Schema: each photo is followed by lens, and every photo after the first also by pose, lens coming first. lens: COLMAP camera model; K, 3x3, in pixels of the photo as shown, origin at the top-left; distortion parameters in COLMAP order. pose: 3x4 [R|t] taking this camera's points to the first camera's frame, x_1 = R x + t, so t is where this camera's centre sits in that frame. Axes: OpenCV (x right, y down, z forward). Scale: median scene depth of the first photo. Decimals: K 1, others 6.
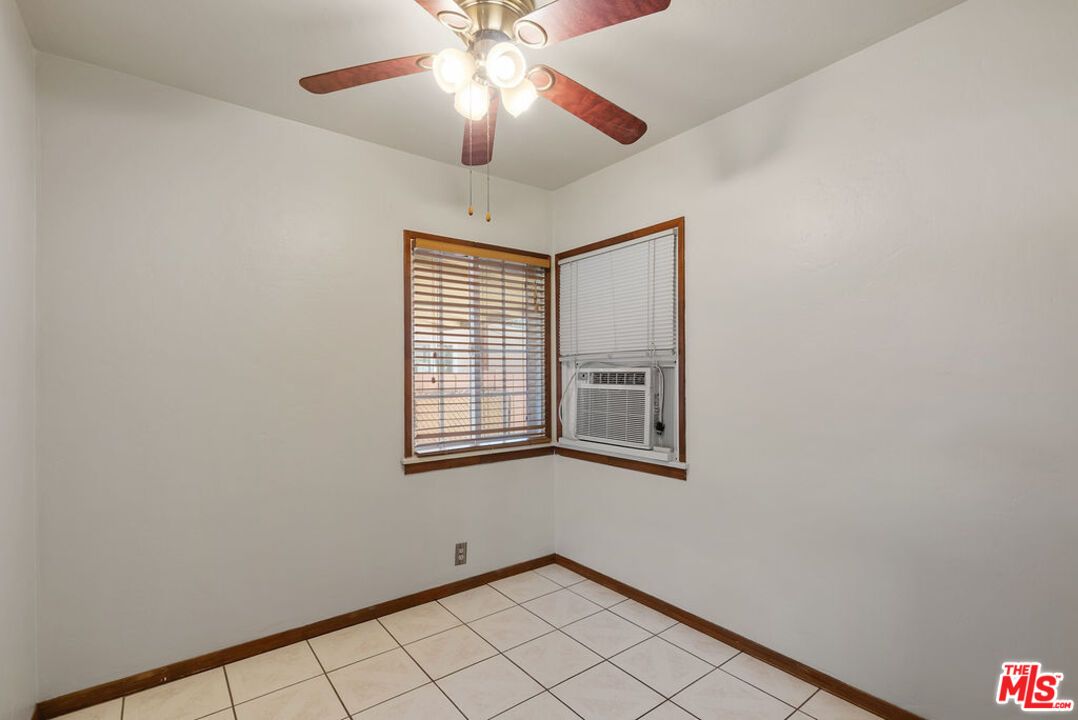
lens RADIAL K [[501.8, 0, 530.1], [0, 501.8, 375.5], [0, 0, 1]] dist [-0.002877, 0.002578]
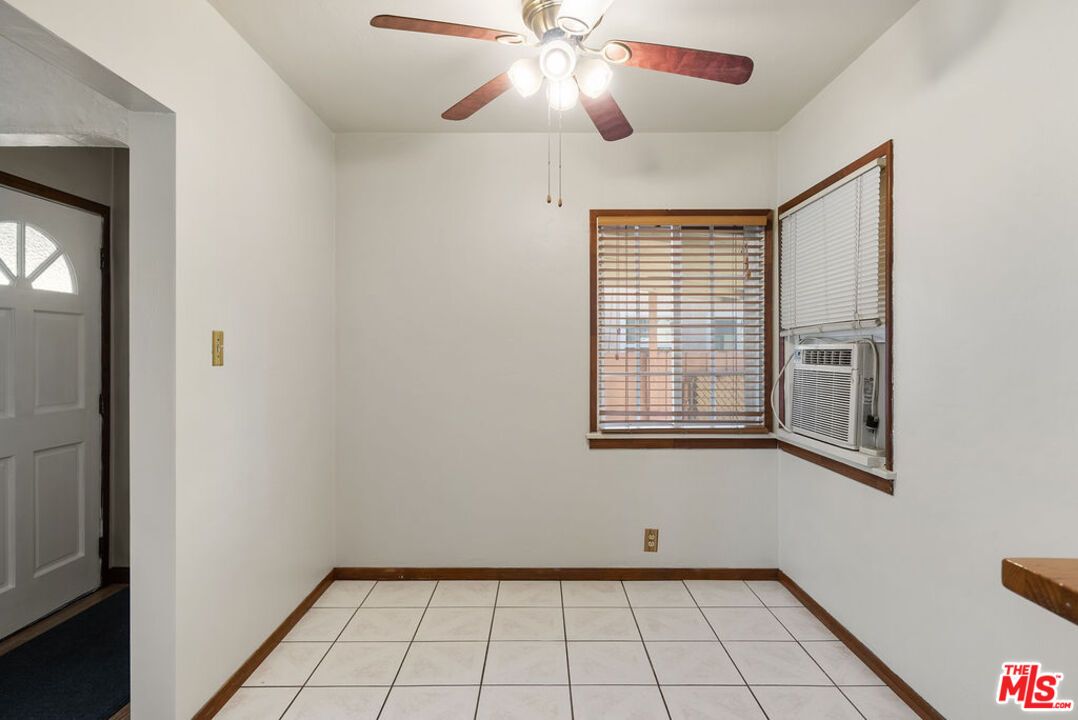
lens RADIAL K [[573.9, 0, 528.8], [0, 573.9, 355.5], [0, 0, 1]] dist [0.004228, 0.001981]
pose [[0.789021, 0.009899, -0.614286, 0.369850], [-0.009472, 0.999947, 0.003947, 0.003739], [0.614293, 0.002704, 0.789074, -0.001523]]
